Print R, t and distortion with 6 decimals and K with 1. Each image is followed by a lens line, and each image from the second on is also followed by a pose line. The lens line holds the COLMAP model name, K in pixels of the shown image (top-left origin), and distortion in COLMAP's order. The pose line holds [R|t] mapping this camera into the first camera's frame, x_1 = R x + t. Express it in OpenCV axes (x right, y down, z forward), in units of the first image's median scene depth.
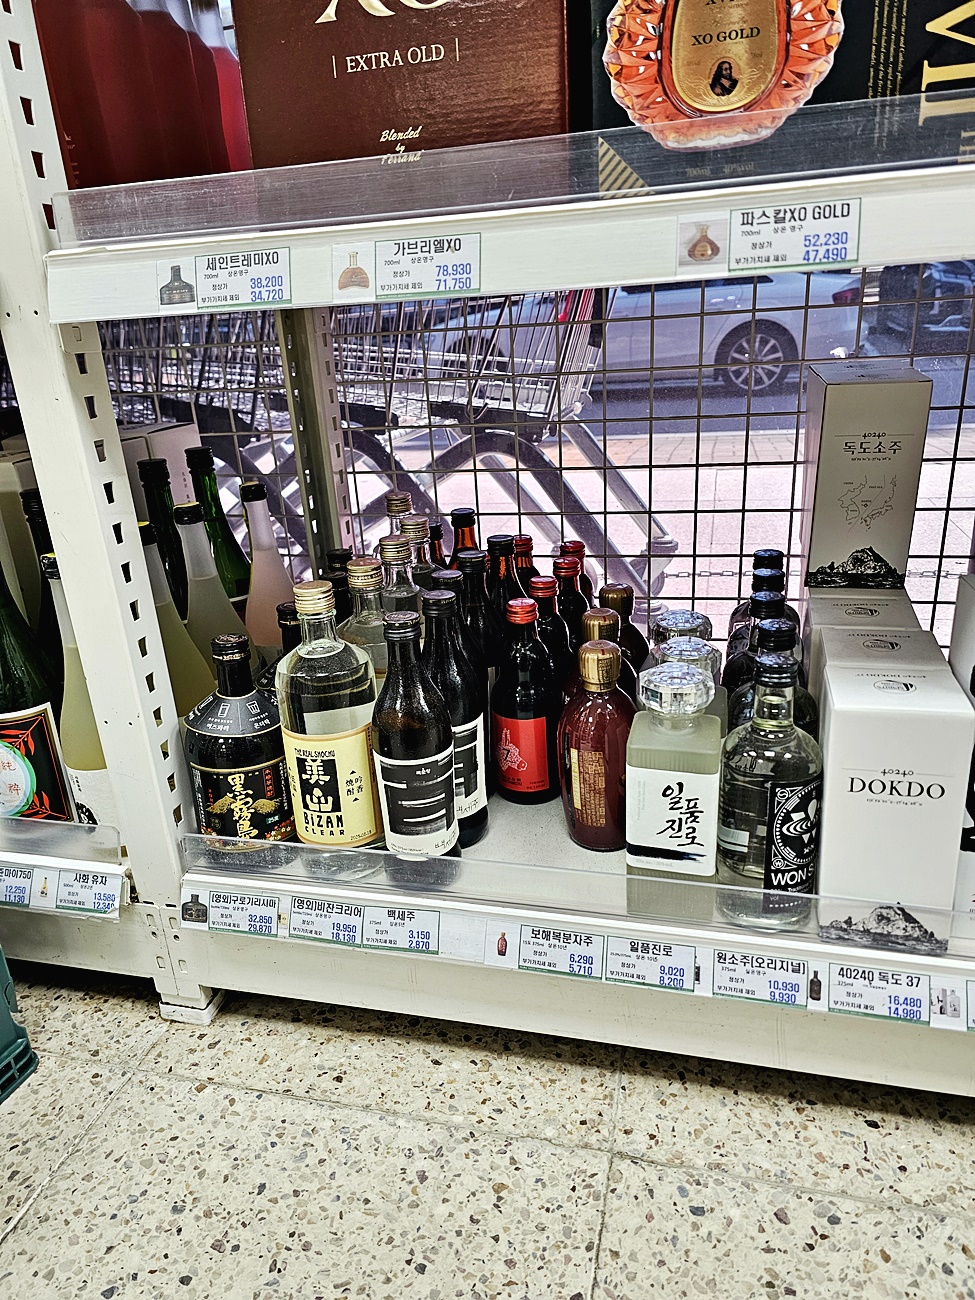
lens RADIAL K [[861.5, 0, 487.8], [0, 861.5, 659.2], [0, 0, 1]] dist [0.072220, -0.071628]
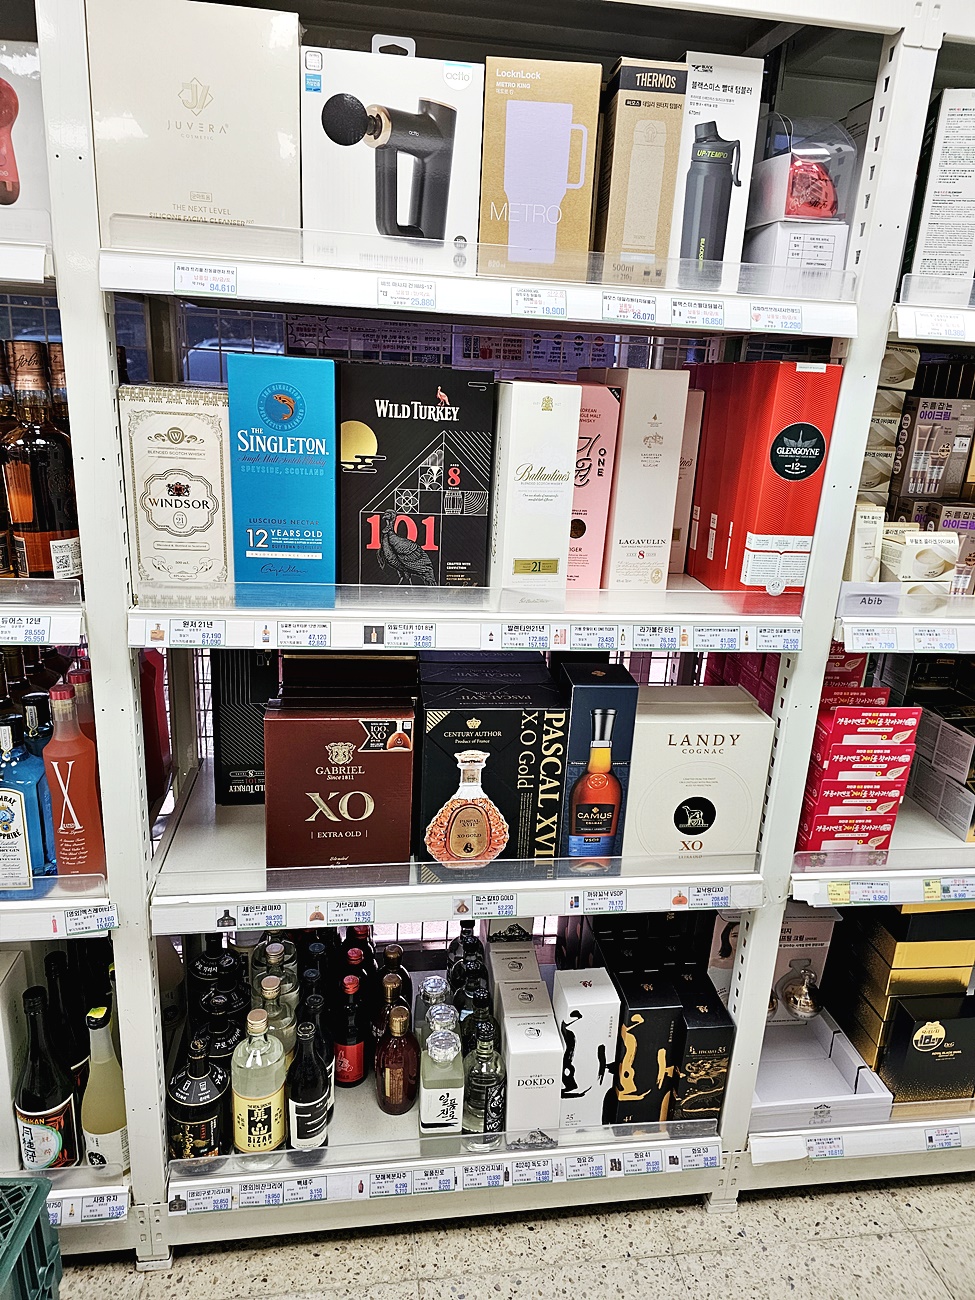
lens RADIAL K [[863.9, 0, 481.8], [0, 863.9, 646.7], [0, 0, 1]] dist [0.042976, -0.034845]
pose [[0.918507, -0.010928, 0.395253, -0.510054], [0.039254, 0.997200, -0.063649, -0.769905], [-0.393451, 0.073977, 0.916364, -1.035653]]
